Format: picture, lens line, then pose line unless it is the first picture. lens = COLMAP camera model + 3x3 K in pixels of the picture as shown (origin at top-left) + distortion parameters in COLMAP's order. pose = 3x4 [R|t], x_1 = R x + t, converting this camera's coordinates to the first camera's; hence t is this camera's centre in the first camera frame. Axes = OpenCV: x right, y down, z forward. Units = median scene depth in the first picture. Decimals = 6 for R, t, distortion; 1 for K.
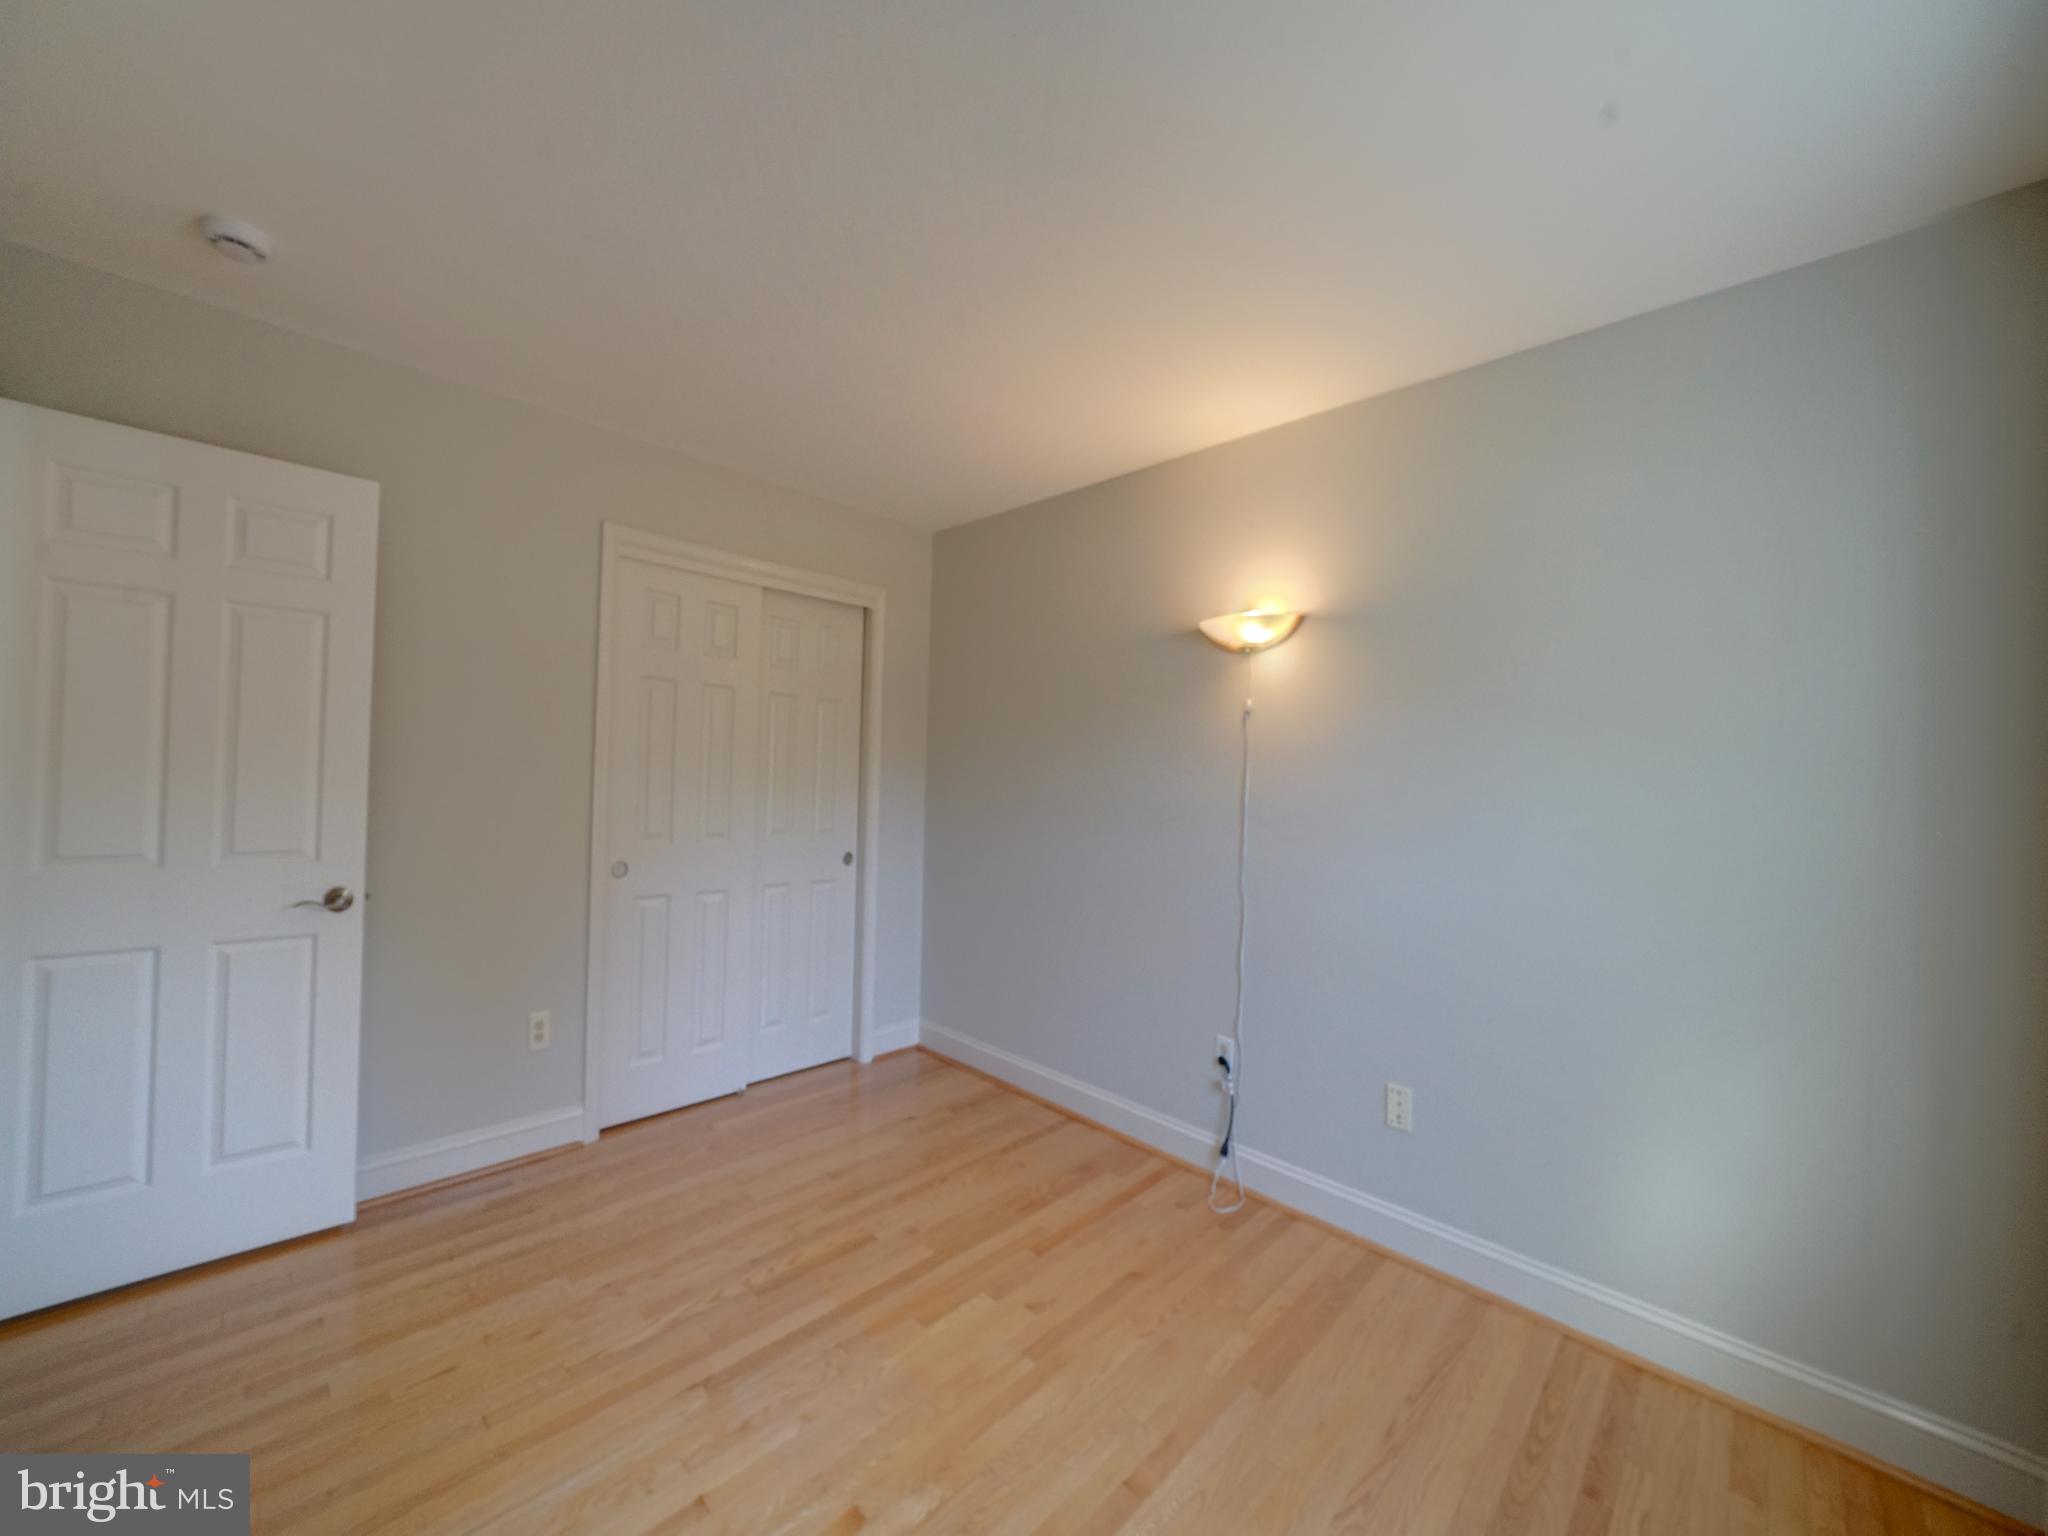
lens RADIAL K [[805.9, 0, 994.5], [0, 805.9, 762.0], [0, 0, 1]] dist [0.000196, 0.000067]
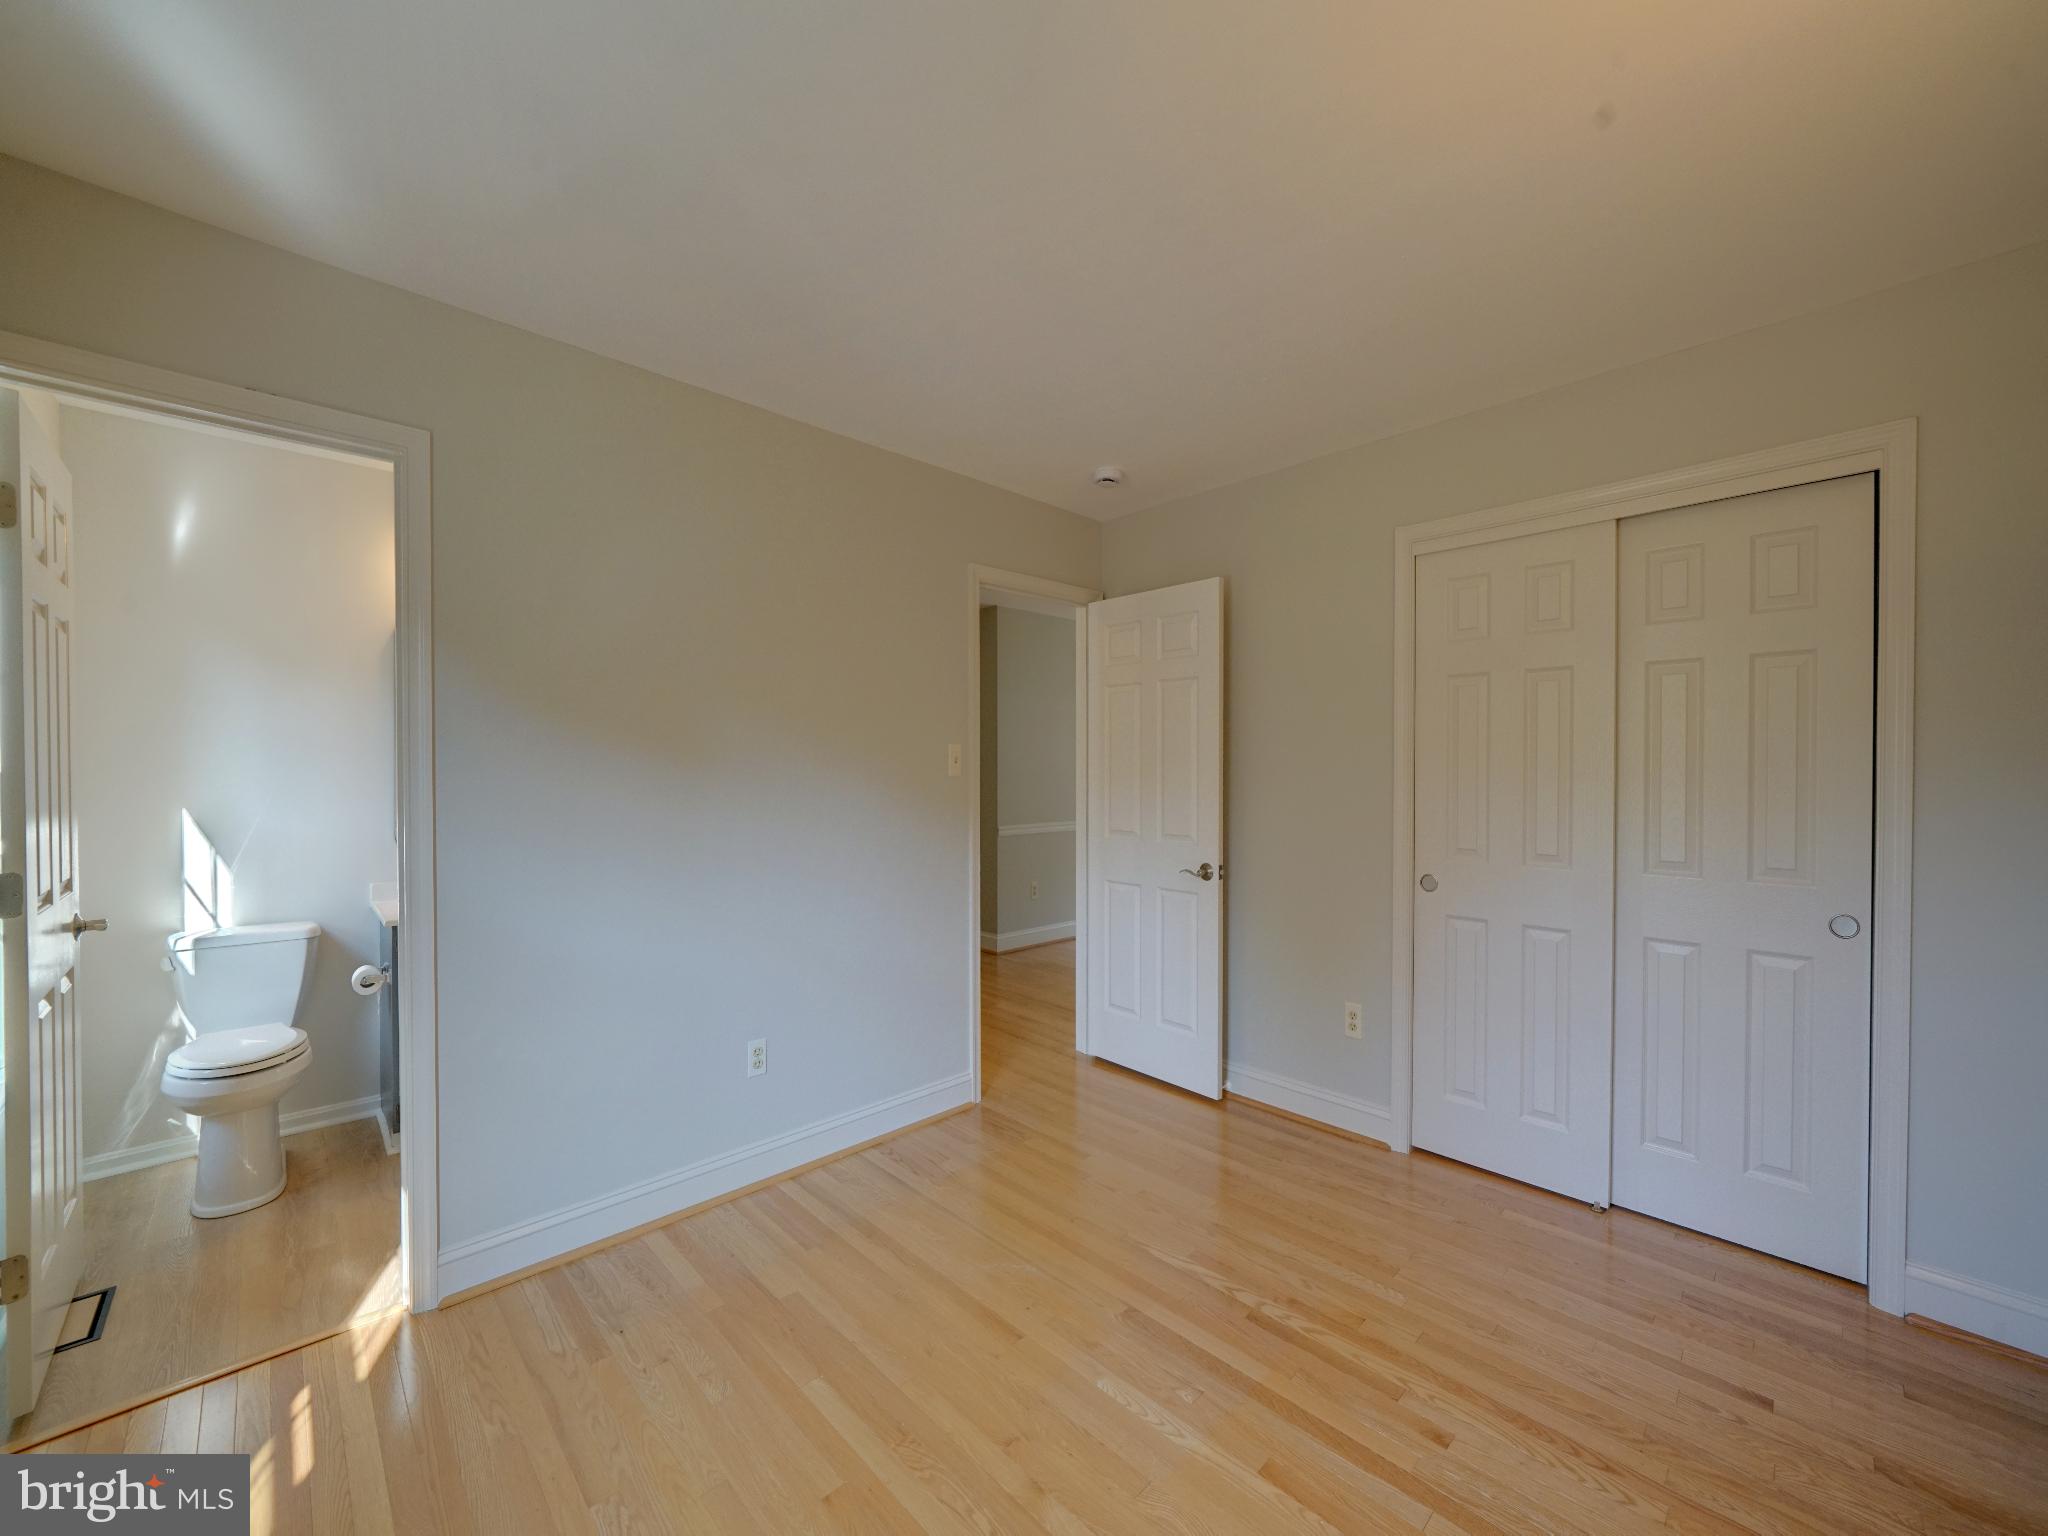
lens RADIAL K [[815.3, 0, 1024.0], [0, 815.3, 768.0], [0, 0, 1]] dist [0.001589, 0.000472]
pose [[-0.033204, -0.029831, -0.999003, 0.614054], [0.021549, 0.999301, -0.030556, 0.020344], [0.999216, -0.022542, -0.032538, 0.663786]]
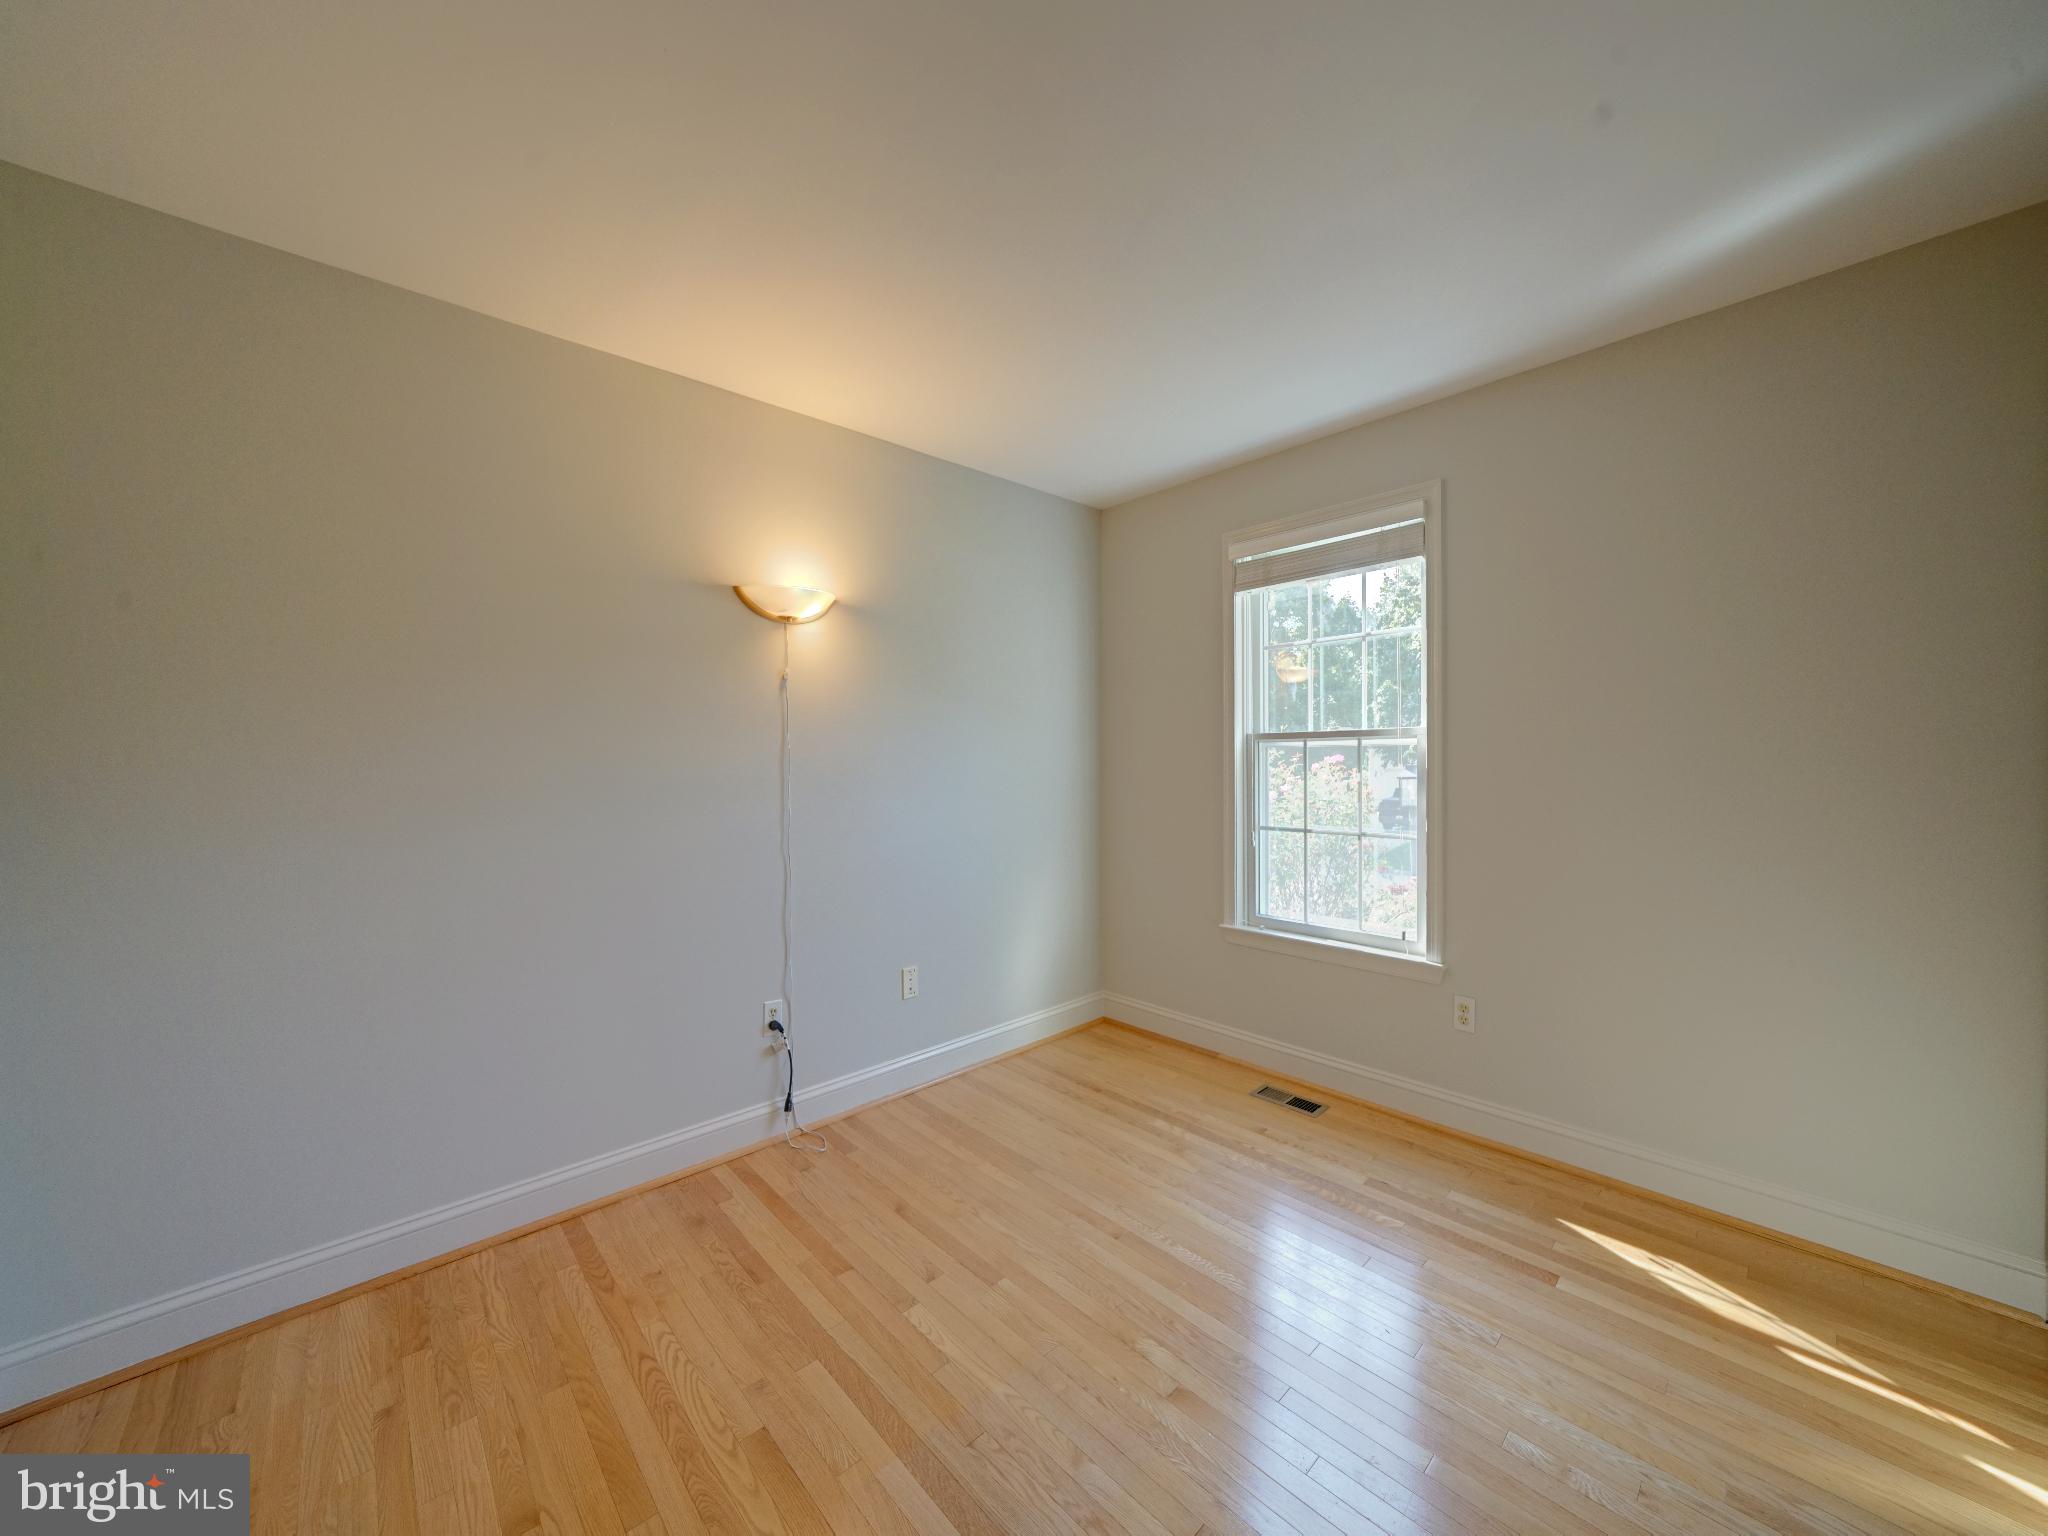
lens RADIAL K [[815.3, 0, 1024.0], [0, 815.3, 768.0], [0, 0, 1]] dist [0.001589, 0.000472]
pose [[-0.046664, -0.033519, 0.998348, -0.792684], [-0.015221, 0.999345, 0.032841, 0.013186], [-0.998795, -0.013664, -0.047143, 0.793817]]
